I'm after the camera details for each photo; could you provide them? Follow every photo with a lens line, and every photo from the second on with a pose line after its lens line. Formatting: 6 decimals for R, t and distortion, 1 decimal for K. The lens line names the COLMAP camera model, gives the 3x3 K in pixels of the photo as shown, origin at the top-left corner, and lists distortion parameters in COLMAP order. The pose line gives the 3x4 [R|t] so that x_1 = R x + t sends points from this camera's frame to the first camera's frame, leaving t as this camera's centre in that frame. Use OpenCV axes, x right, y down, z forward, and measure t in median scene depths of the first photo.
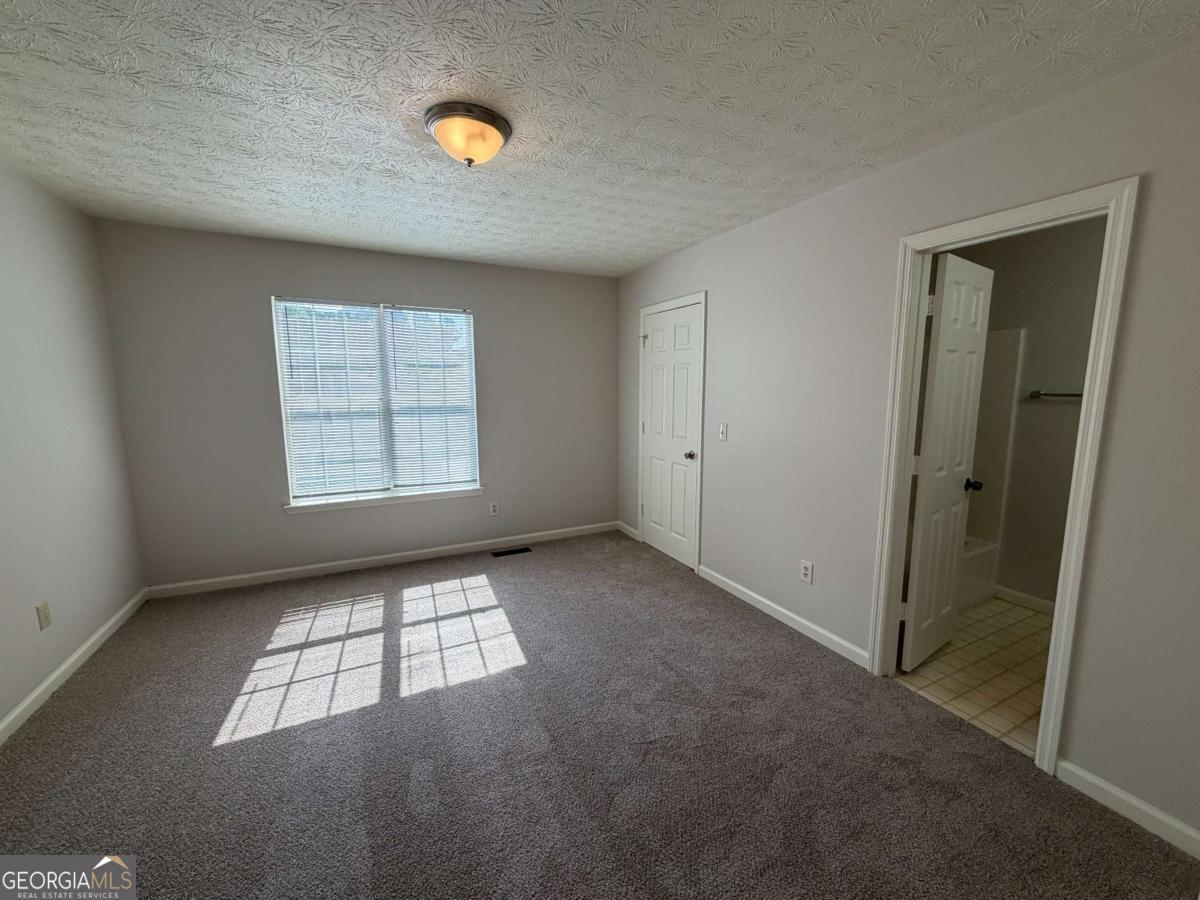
lens RADIAL K [[481.6, 0, 600.0], [0, 481.6, 450.0], [0, 0, 1]] dist [-0.001539, -0.000091]
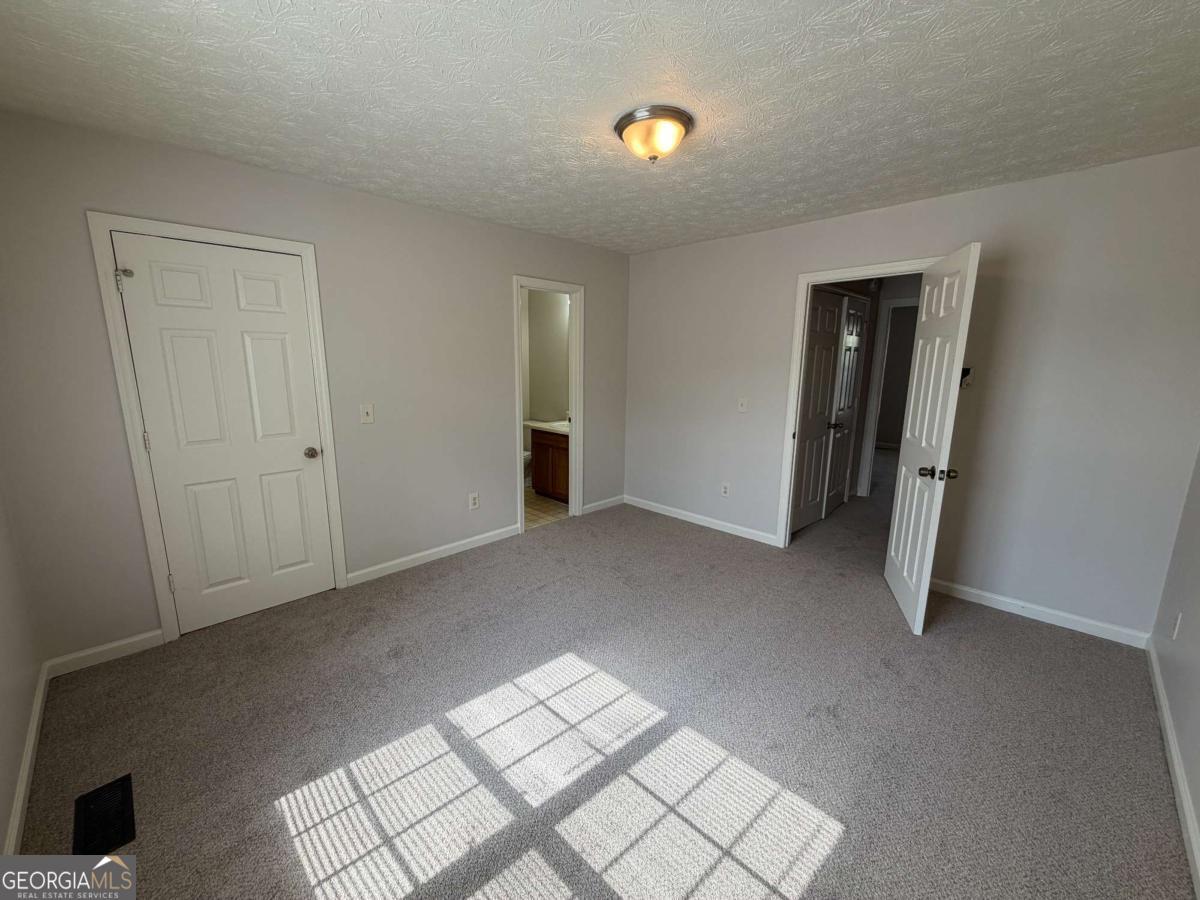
lens RADIAL K [[481.6, 0, 600.0], [0, 481.6, 450.0], [0, 0, 1]] dist [-0.001539, -0.000091]
pose [[-0.334117, -0.180933, 0.925002, -0.867401], [0.121075, 0.965032, 0.232496, -0.148965], [-0.934723, 0.189676, -0.300527, 1.004624]]
